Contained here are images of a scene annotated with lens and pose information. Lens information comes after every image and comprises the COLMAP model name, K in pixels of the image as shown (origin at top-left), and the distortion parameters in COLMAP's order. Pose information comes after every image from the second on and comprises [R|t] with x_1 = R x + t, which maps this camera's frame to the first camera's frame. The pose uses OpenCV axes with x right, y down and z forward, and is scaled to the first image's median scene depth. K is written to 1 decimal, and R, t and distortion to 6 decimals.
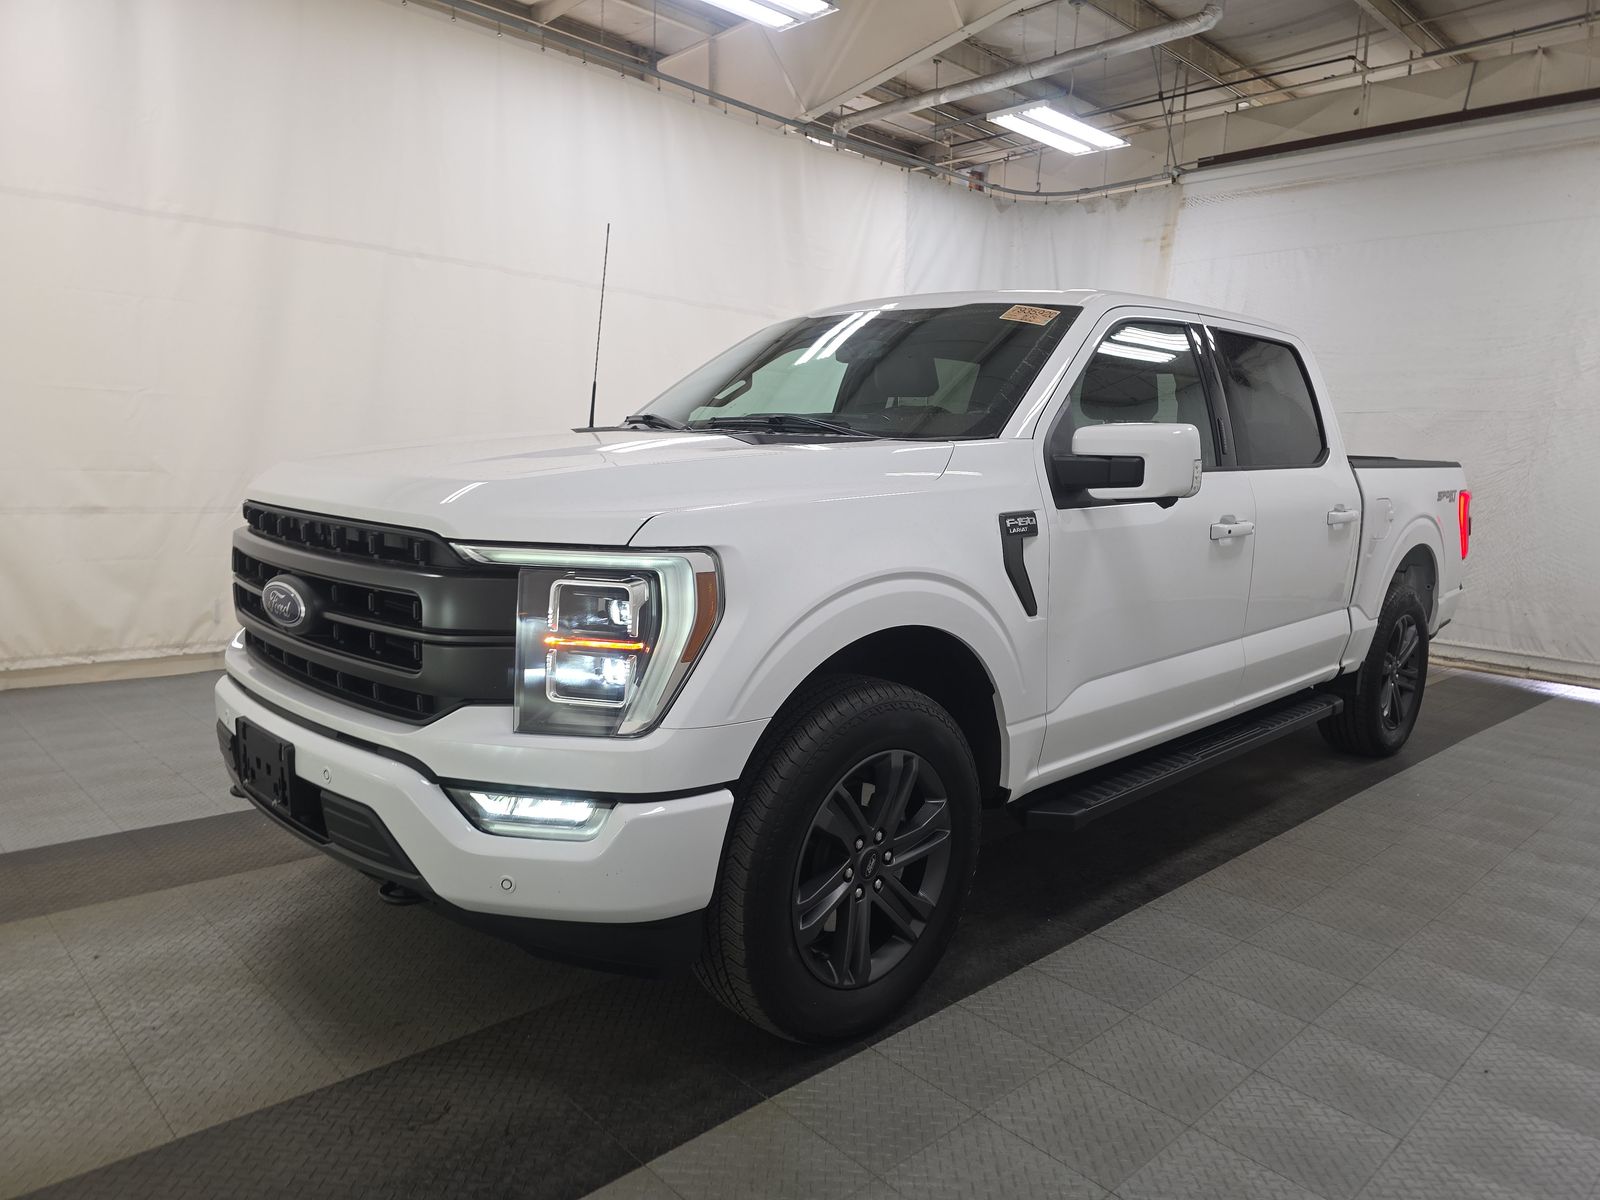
lens RADIAL K [[1093.2, 0, 818.5], [0, 1093.2, 598.5], [0, 0, 1]] dist [0.017472, -0.005245]
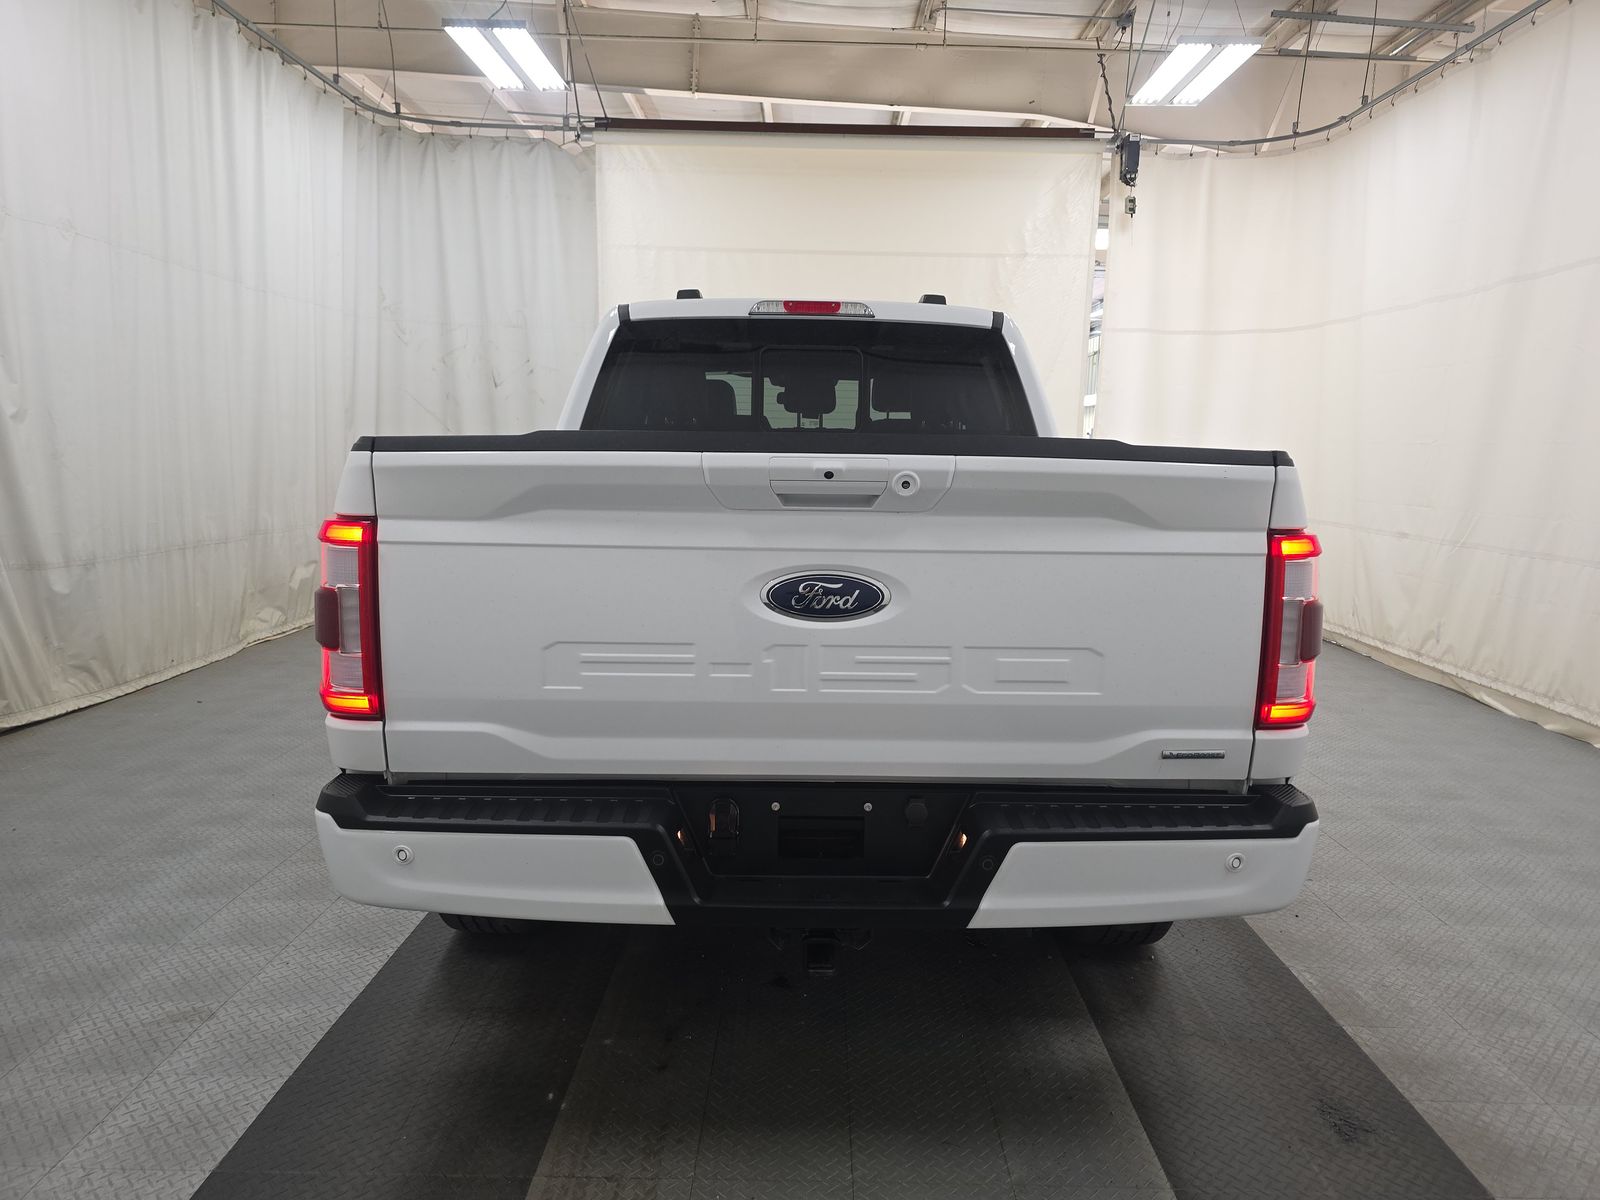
lens RADIAL K [[1067.1, 0, 806.5], [0, 1067.1, 596.4], [0, 0, 1]] dist [0.053334, -0.045925]
pose [[-0.711216, 0.044126, -0.701587, 0.768710], [-0.140049, 0.969128, 0.202923, -0.175007], [0.688882, 0.242579, -0.683080, 1.433861]]
